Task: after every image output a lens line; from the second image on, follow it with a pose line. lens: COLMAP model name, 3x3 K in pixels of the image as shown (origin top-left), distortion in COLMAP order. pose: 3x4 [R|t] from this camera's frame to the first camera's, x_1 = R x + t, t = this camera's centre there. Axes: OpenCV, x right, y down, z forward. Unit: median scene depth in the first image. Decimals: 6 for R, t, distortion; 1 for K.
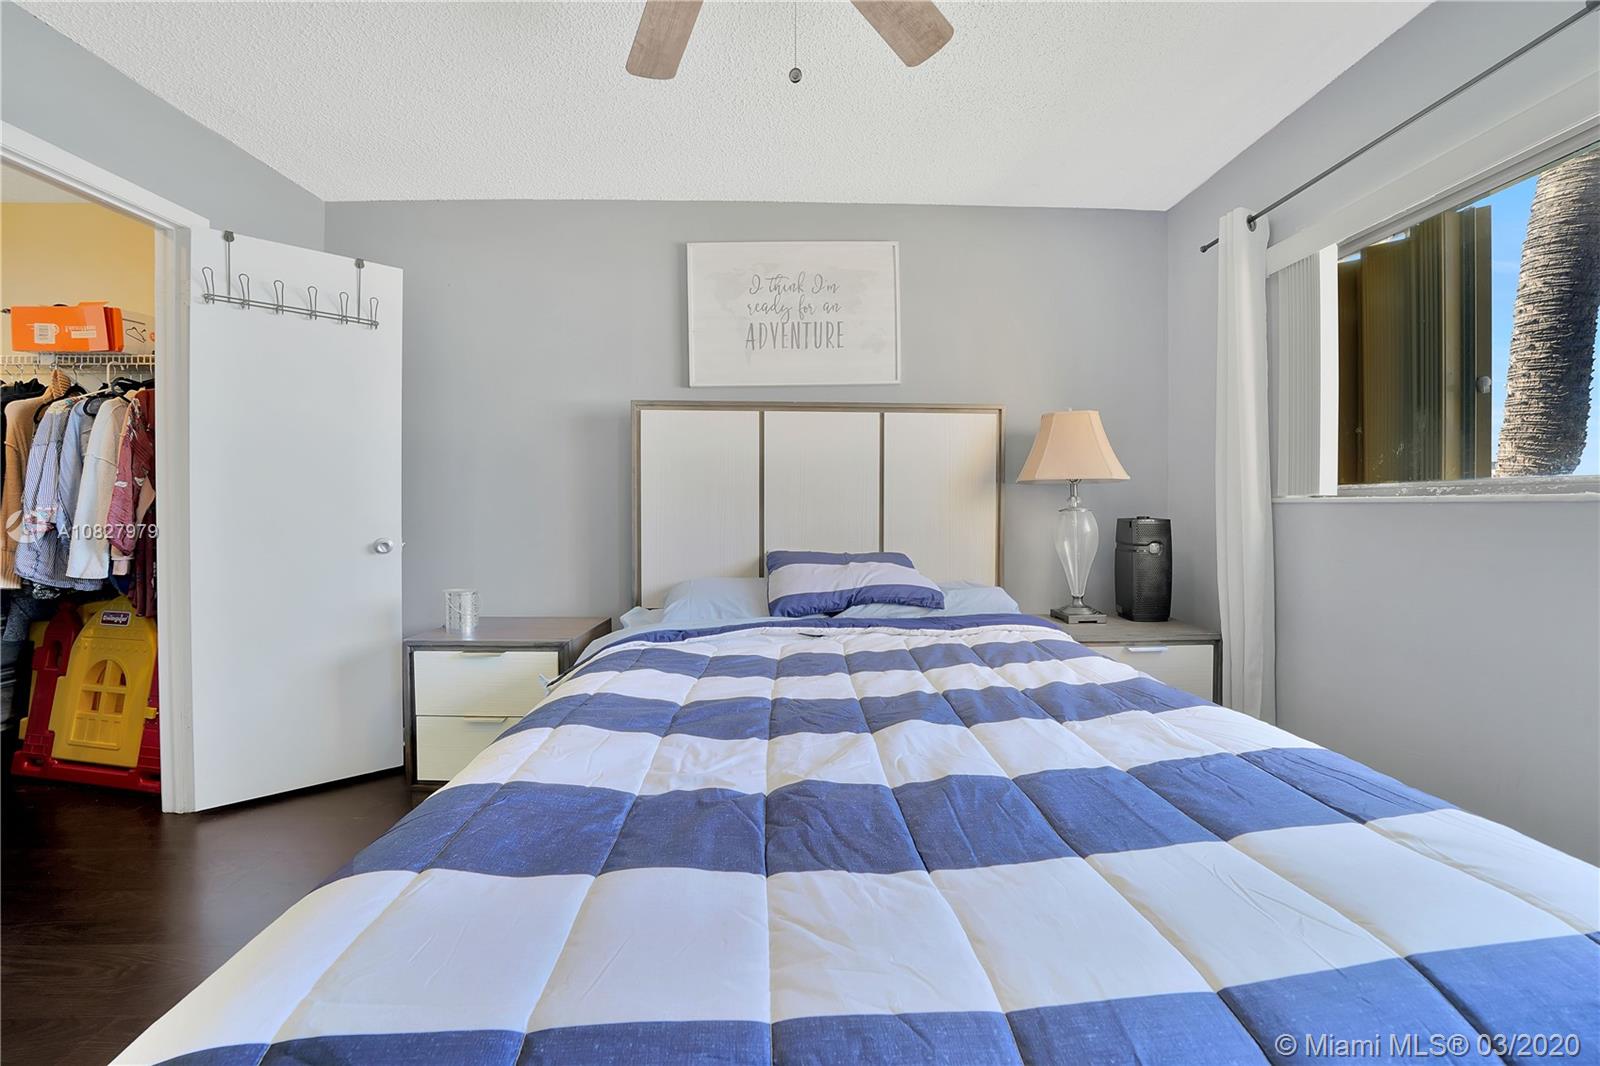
lens RADIAL K [[566.1, 0, 800.2], [0, 566.1, 515.9], [0, 0, 1]] dist [-0.021275, 0.000921]
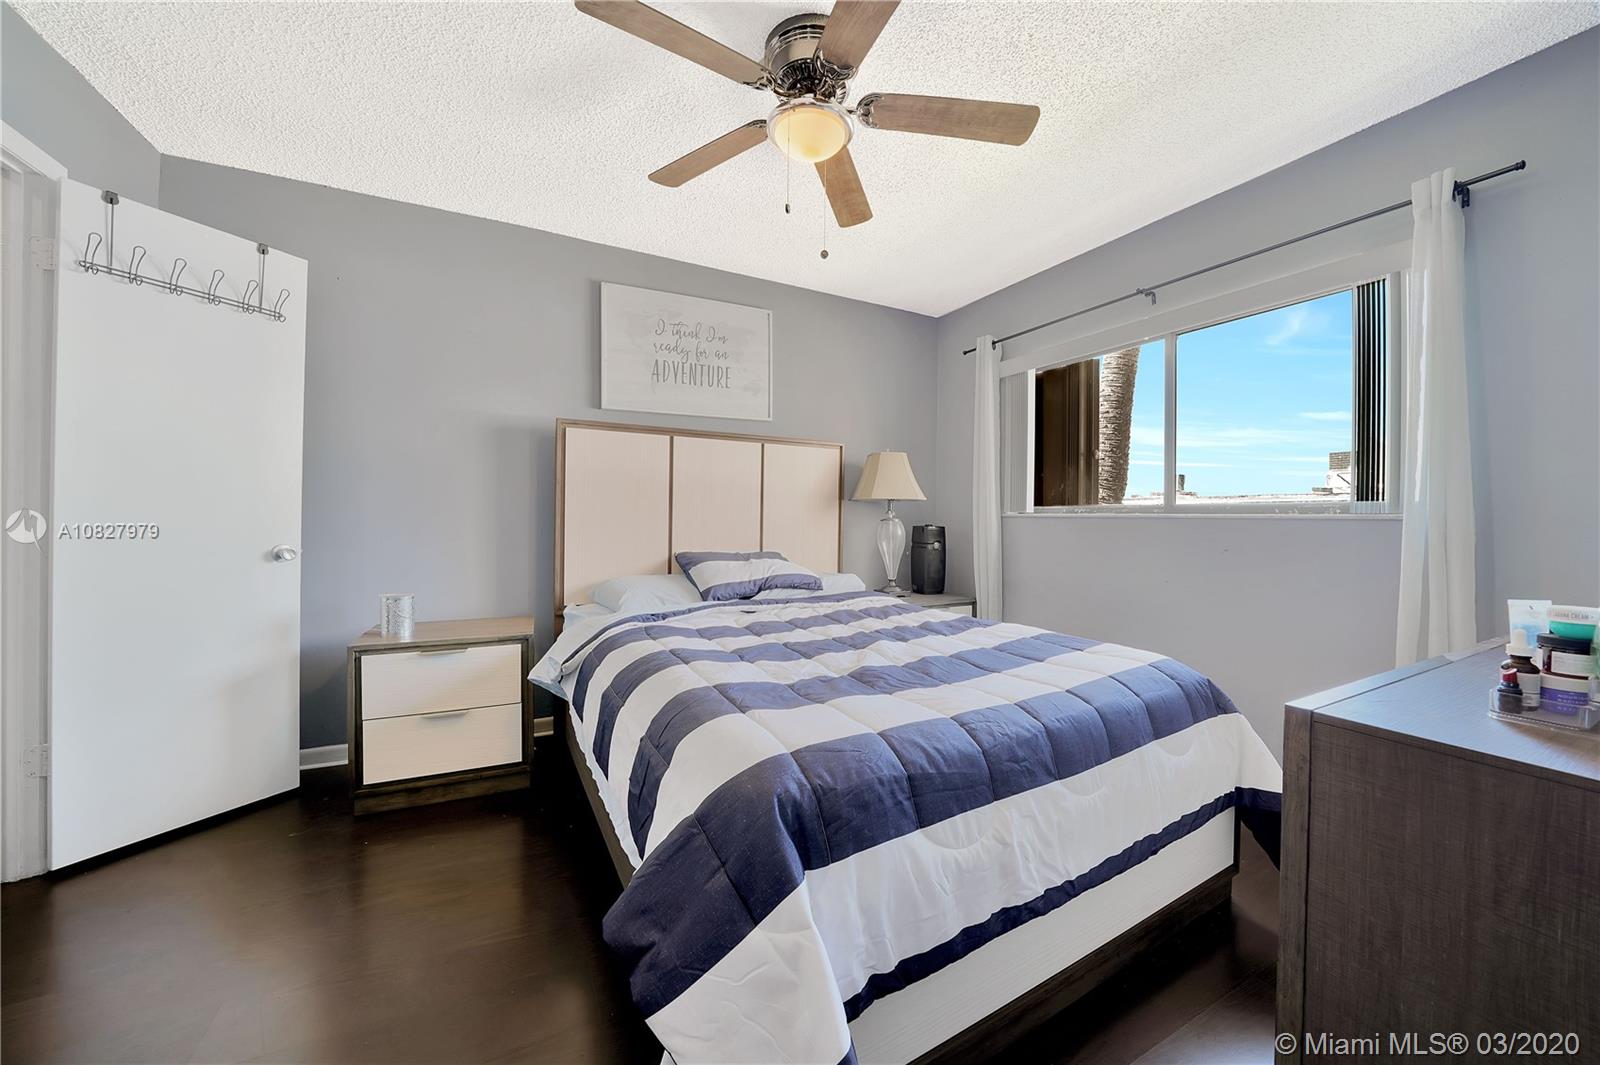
lens RADIAL K [[566.1, 0, 798.9], [0, 566.1, 529.0], [0, 0, 1]] dist [-0.021275, 0.000921]
pose [[0.899393, 0.000088, 0.437141, -0.370200], [-0.003326, 0.999972, 0.006642, 0.003828], [-0.437128, -0.007428, 0.899368, -0.211586]]
